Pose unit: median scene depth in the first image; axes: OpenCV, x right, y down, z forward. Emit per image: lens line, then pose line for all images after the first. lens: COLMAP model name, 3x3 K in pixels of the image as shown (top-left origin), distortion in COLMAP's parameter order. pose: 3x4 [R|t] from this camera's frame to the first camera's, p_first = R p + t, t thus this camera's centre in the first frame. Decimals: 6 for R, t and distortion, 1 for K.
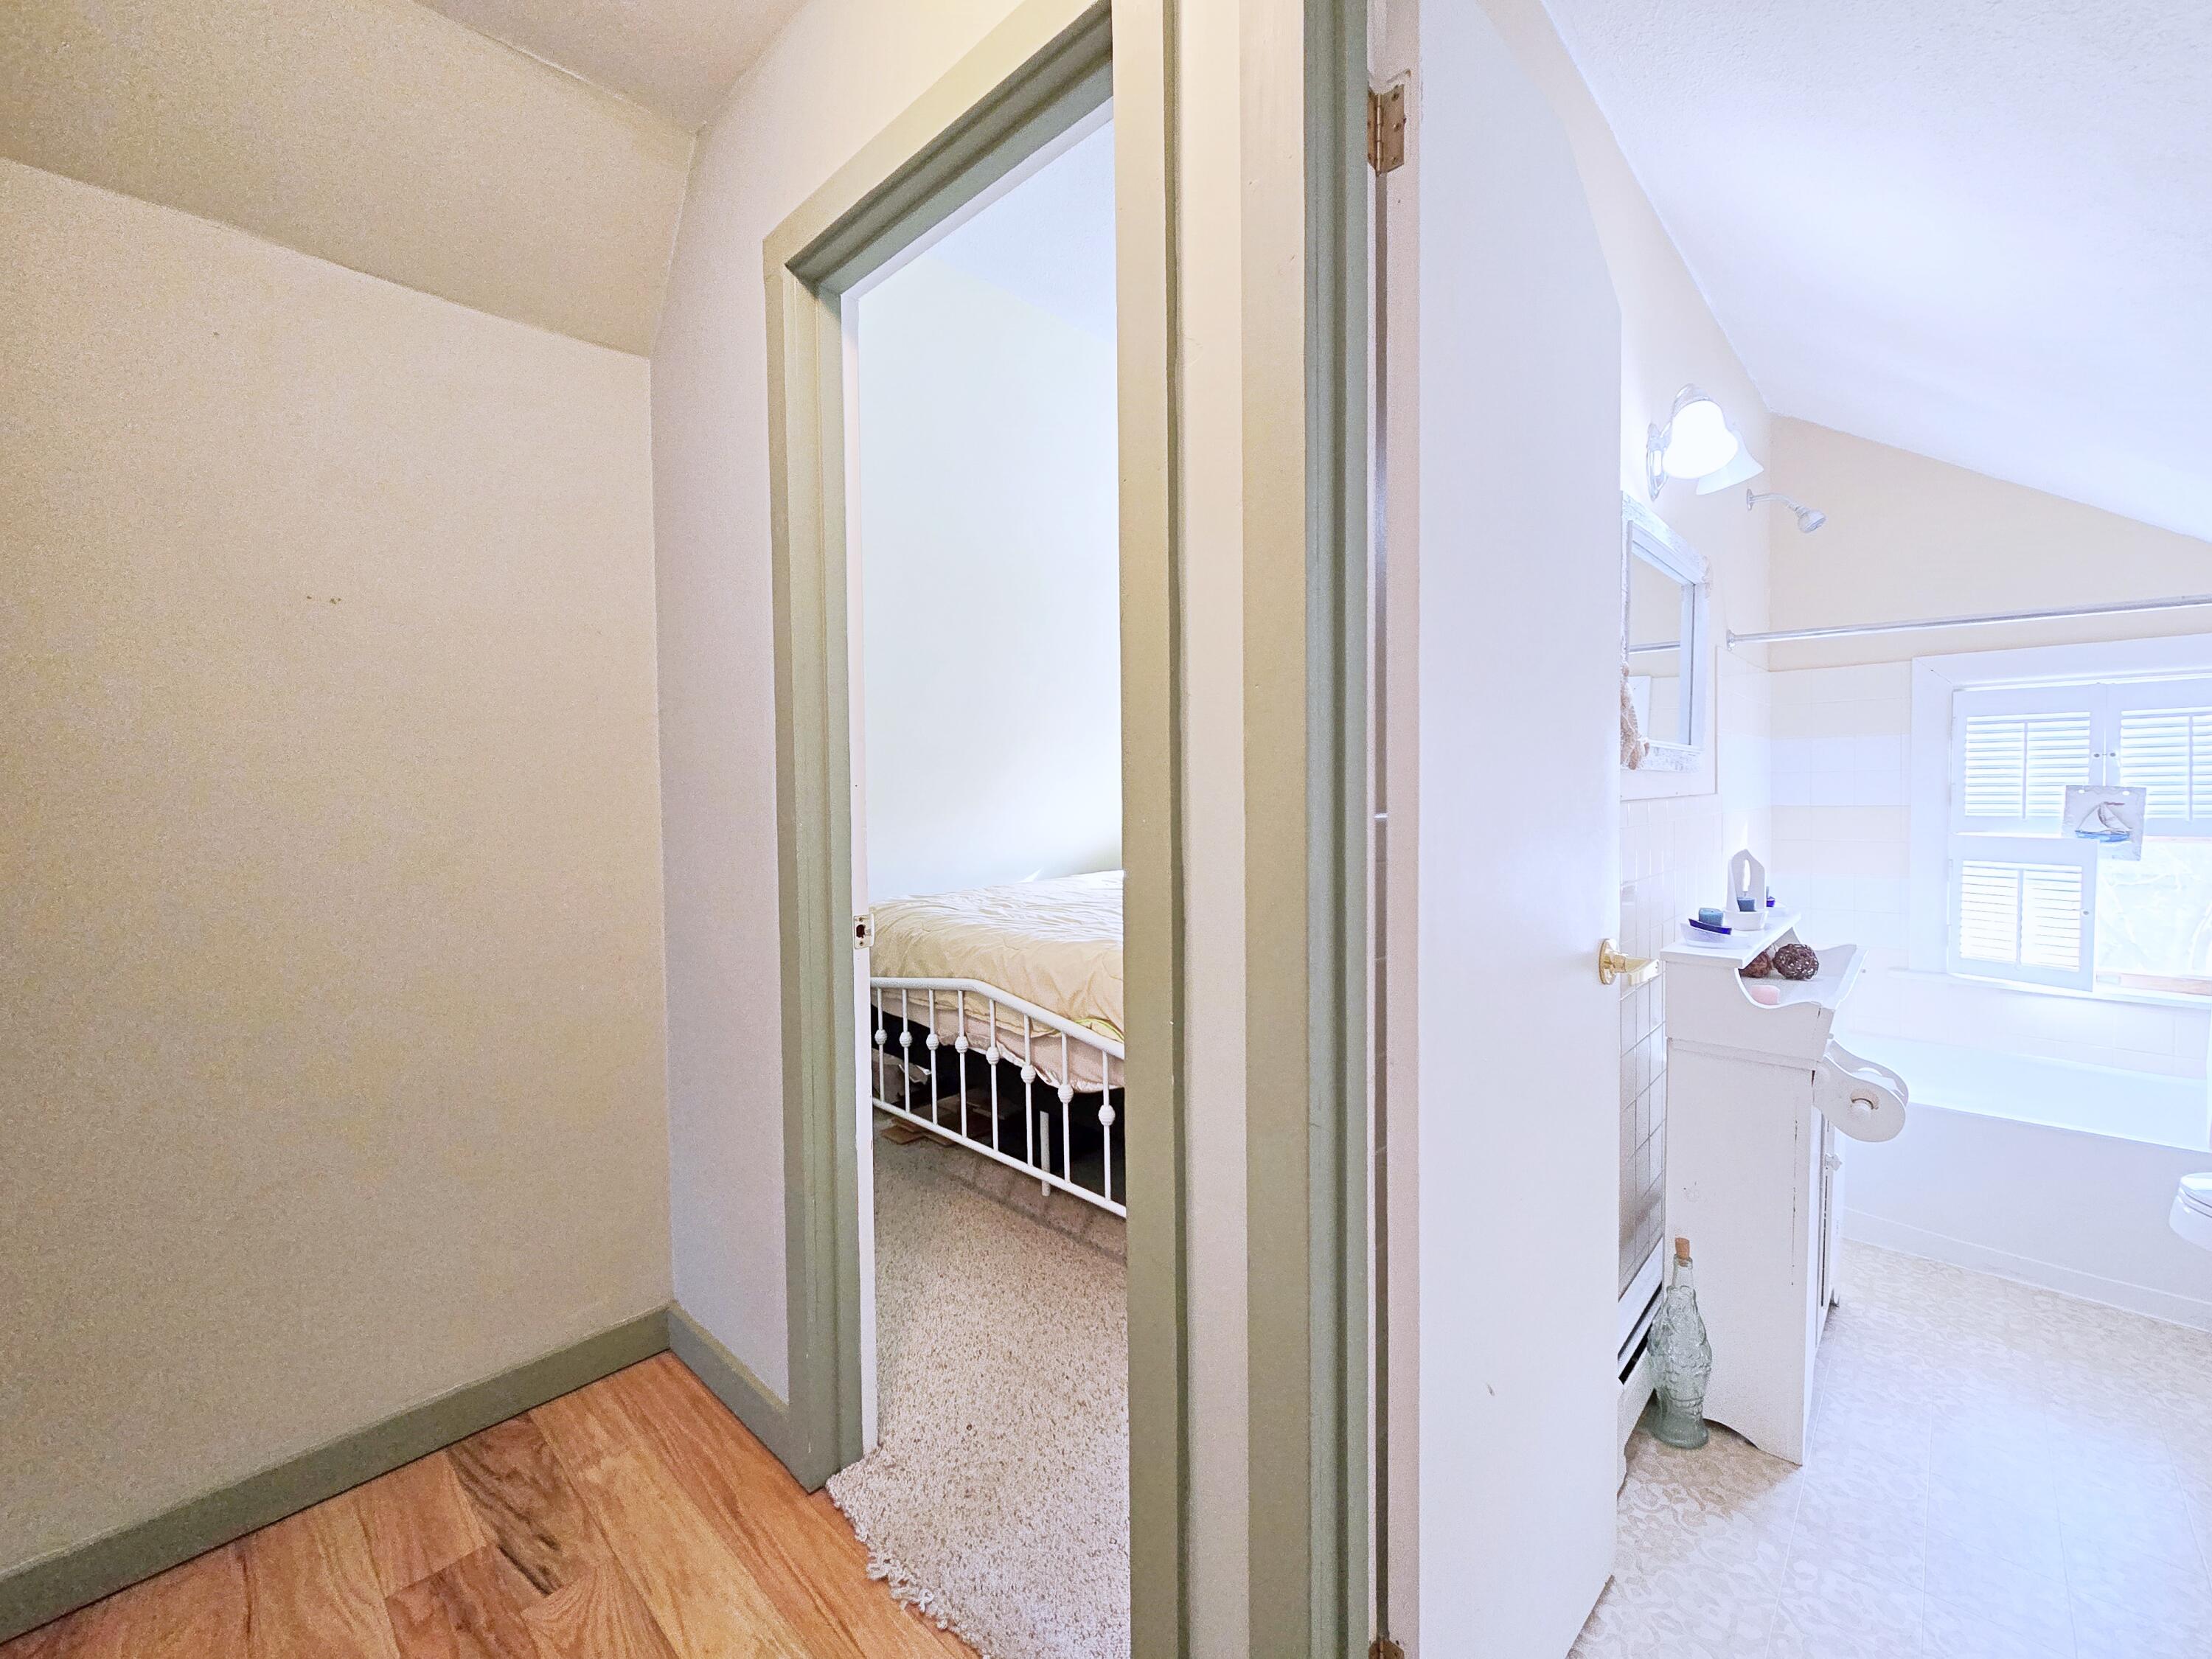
lens RADIAL K [[898.4, 0, 1108.6], [0, 898.4, 825.0], [0, 0, 1]] dist [0.000410, 0.000052]
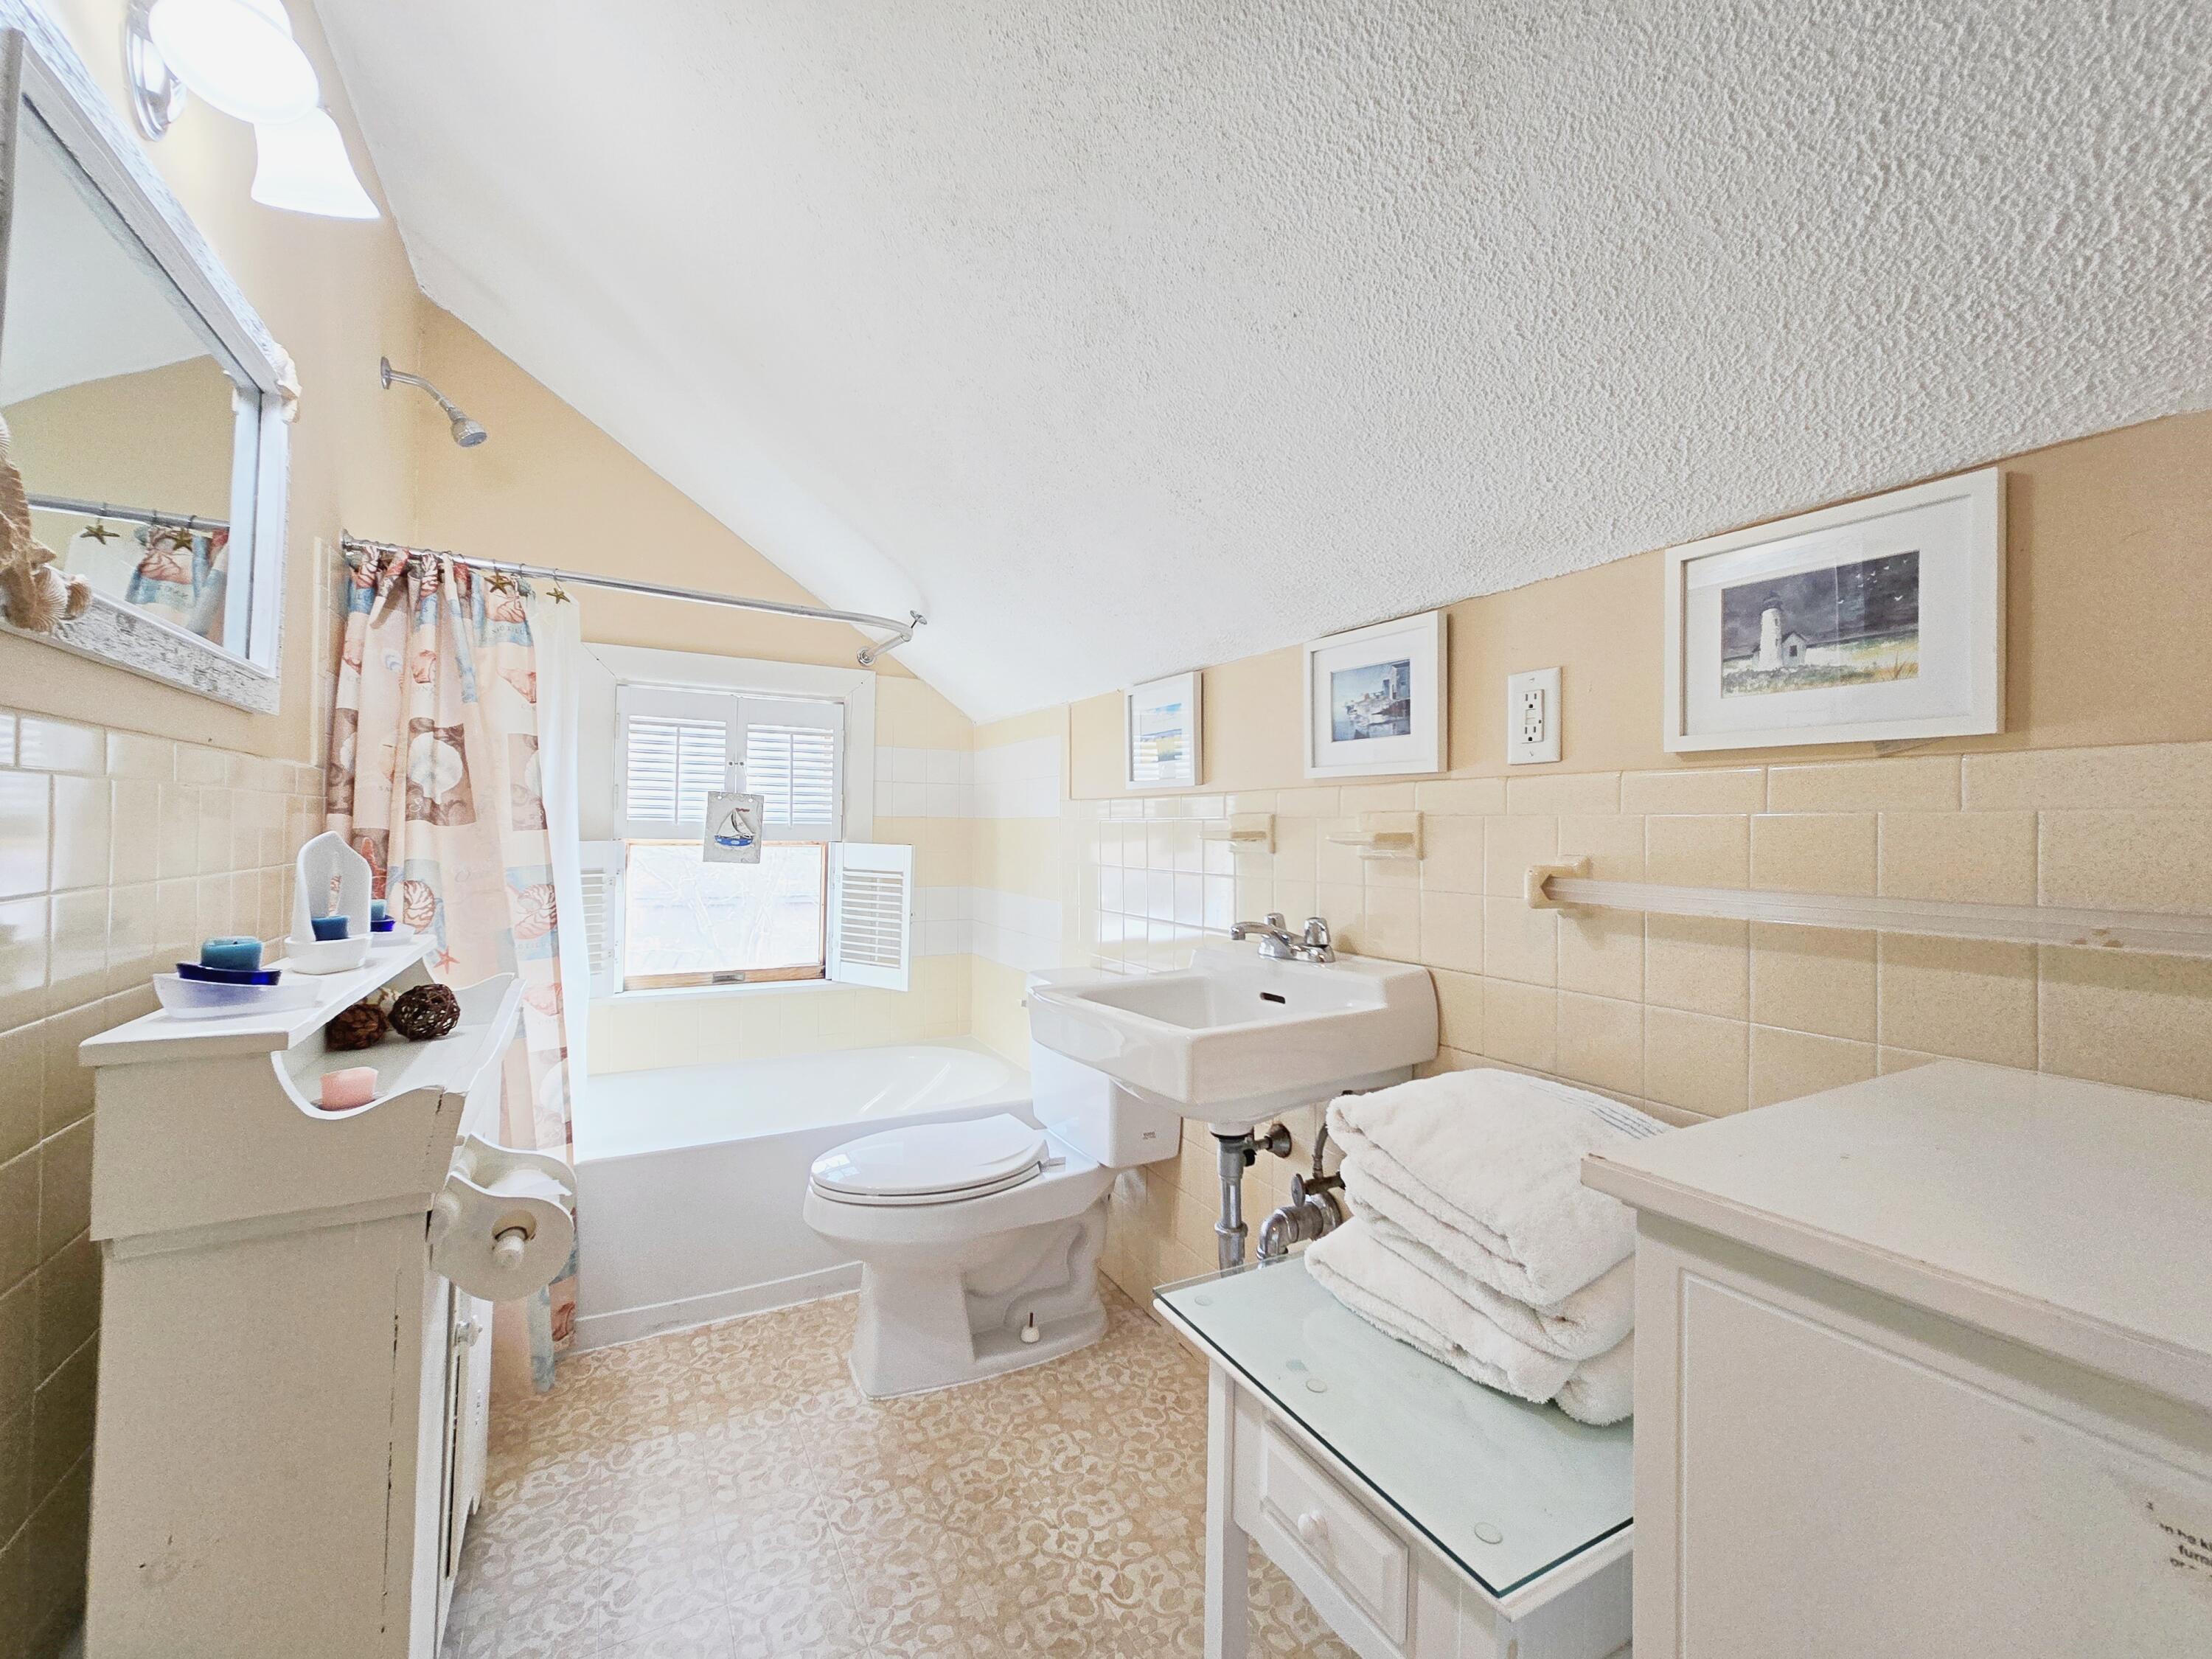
lens RADIAL K [[943.5, 0, 1110.4], [0, 943.5, 819.5], [0, 0, 1]] dist [0.000216, -0.000578]
pose [[0.322554, 0.028606, 0.946119, 0.209265], [0.016199, 0.999230, -0.035735, 0.034294], [-0.946412, 0.026853, 0.321843, 0.234138]]
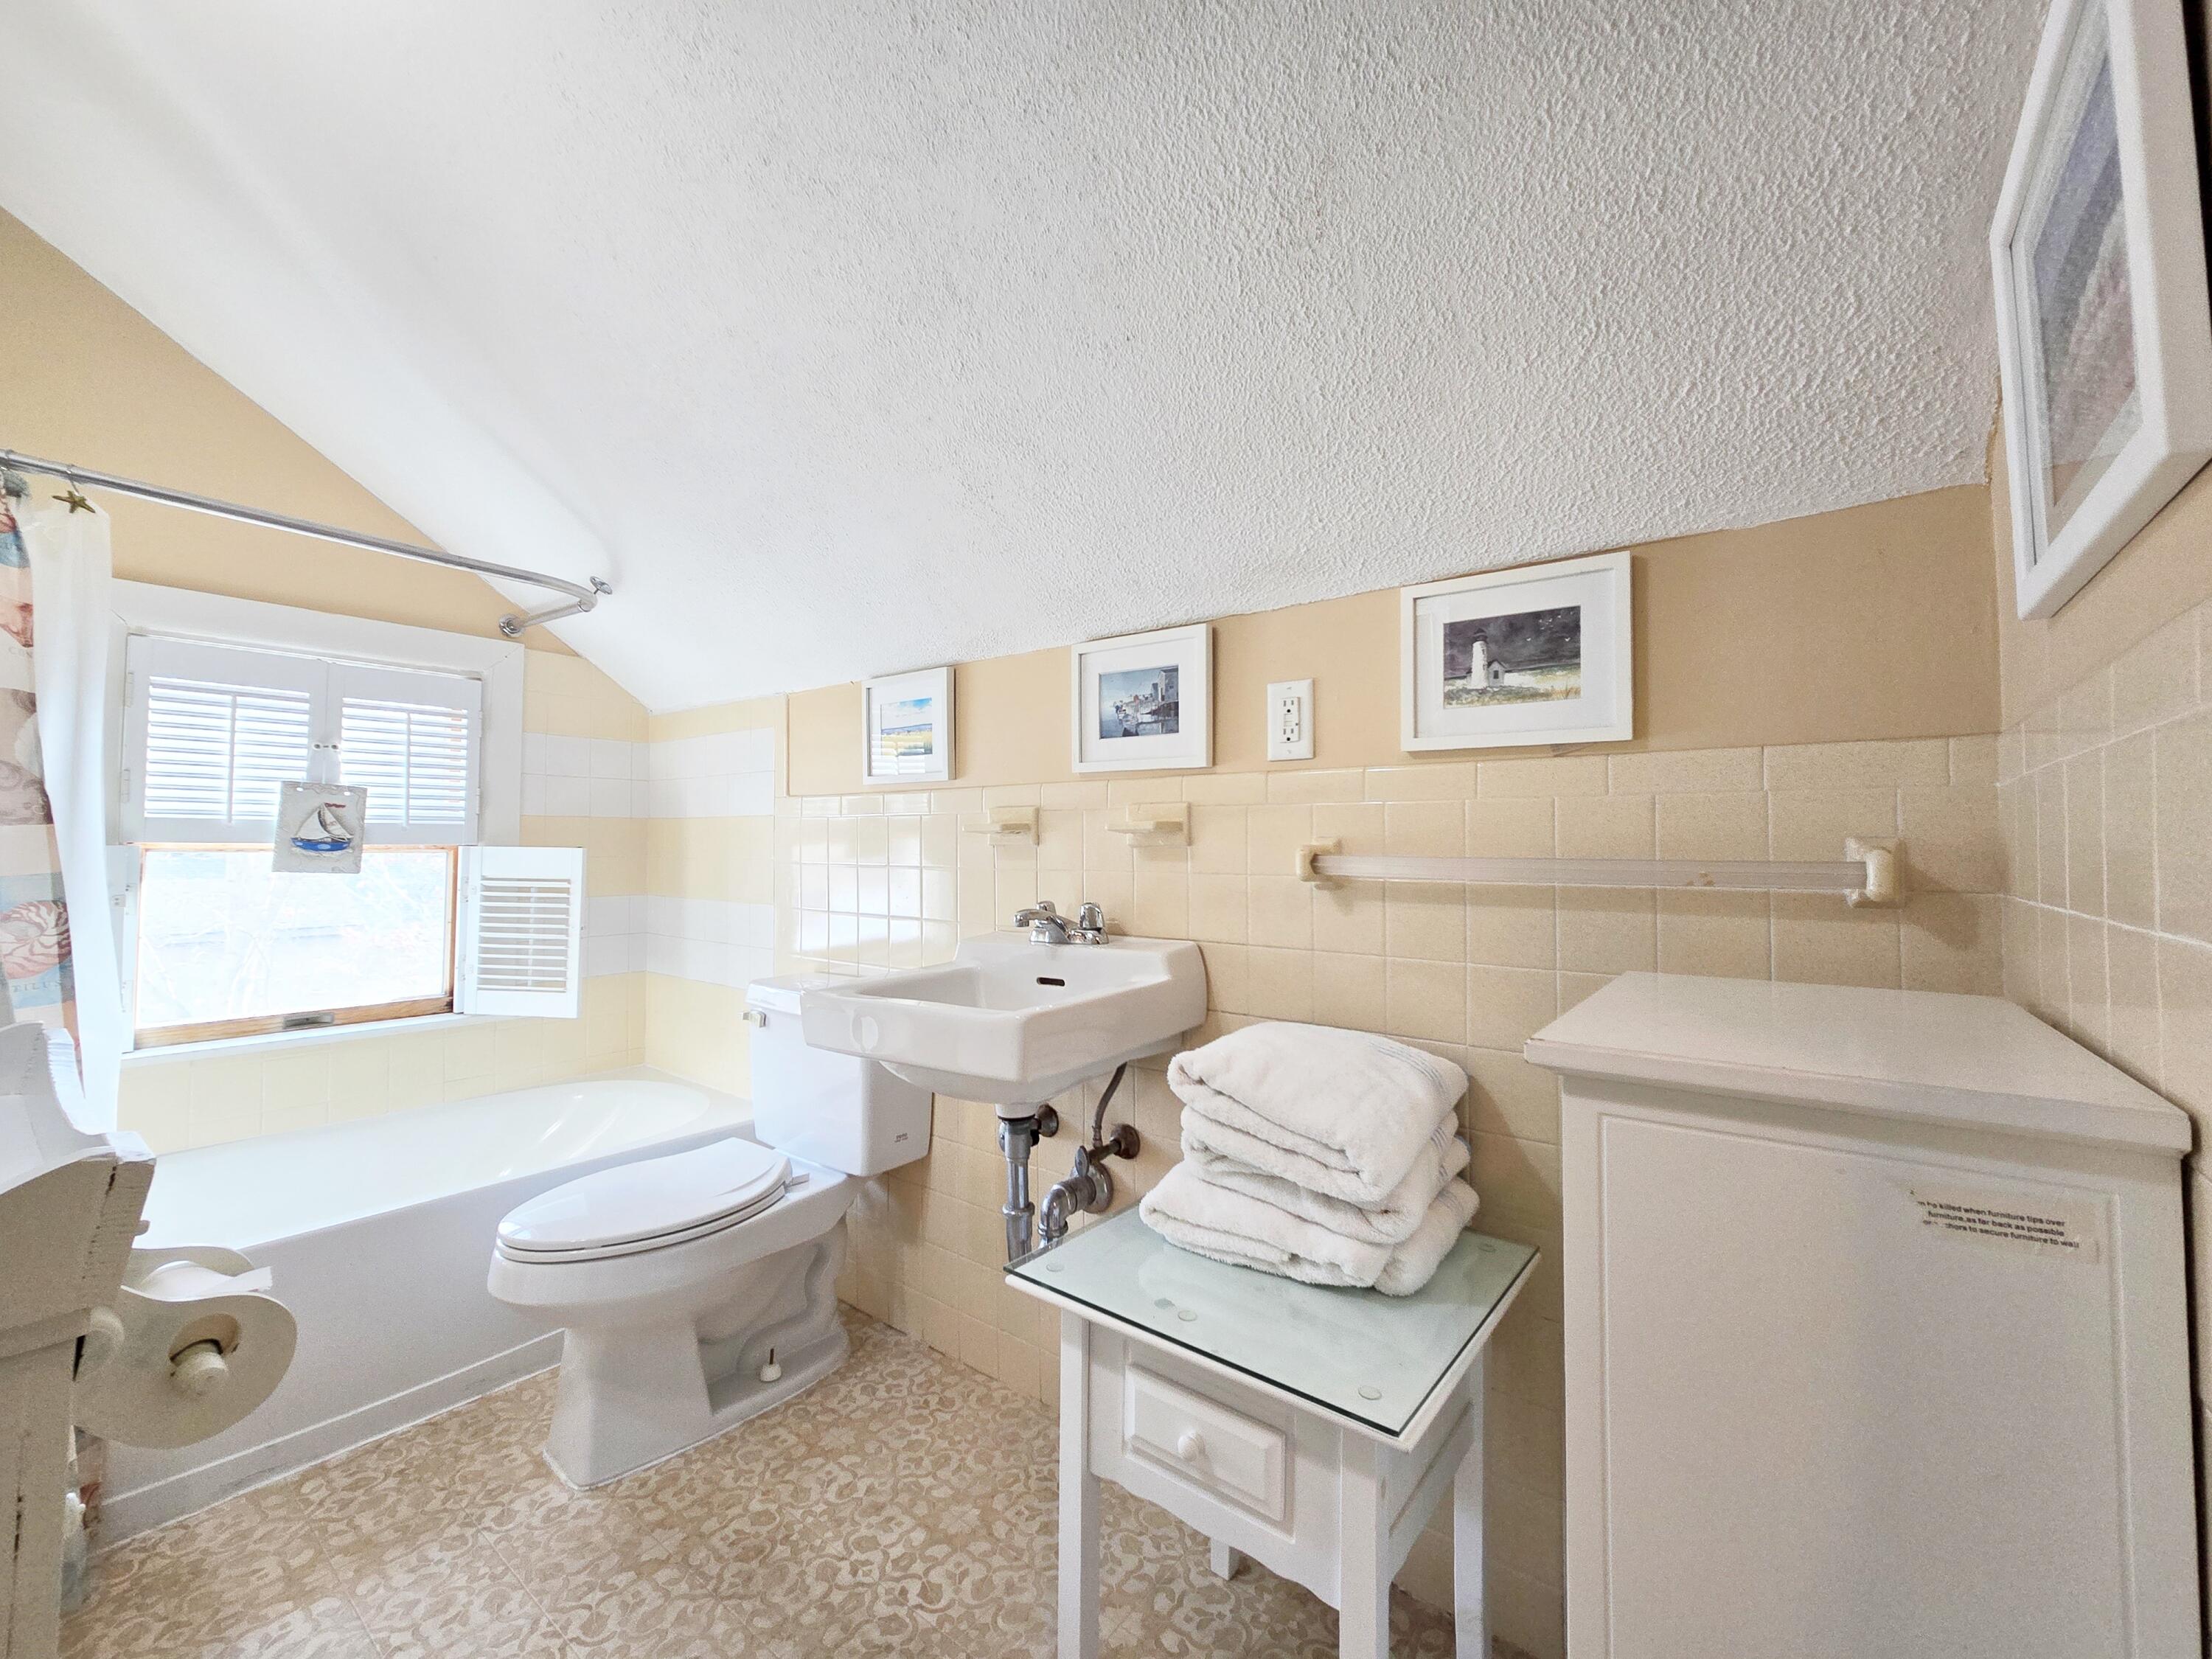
lens RADIAL K [[932.5, 0, 1150.1], [0, 932.5, 813.8], [0, 0, 1]] dist [-0.000760, 0.002942]
pose [[-0.090122, 0.043569, 0.994977, 0.186591], [0.033254, 0.998617, -0.040716, 0.044800], [-0.995375, 0.029418, -0.091447, 0.326134]]
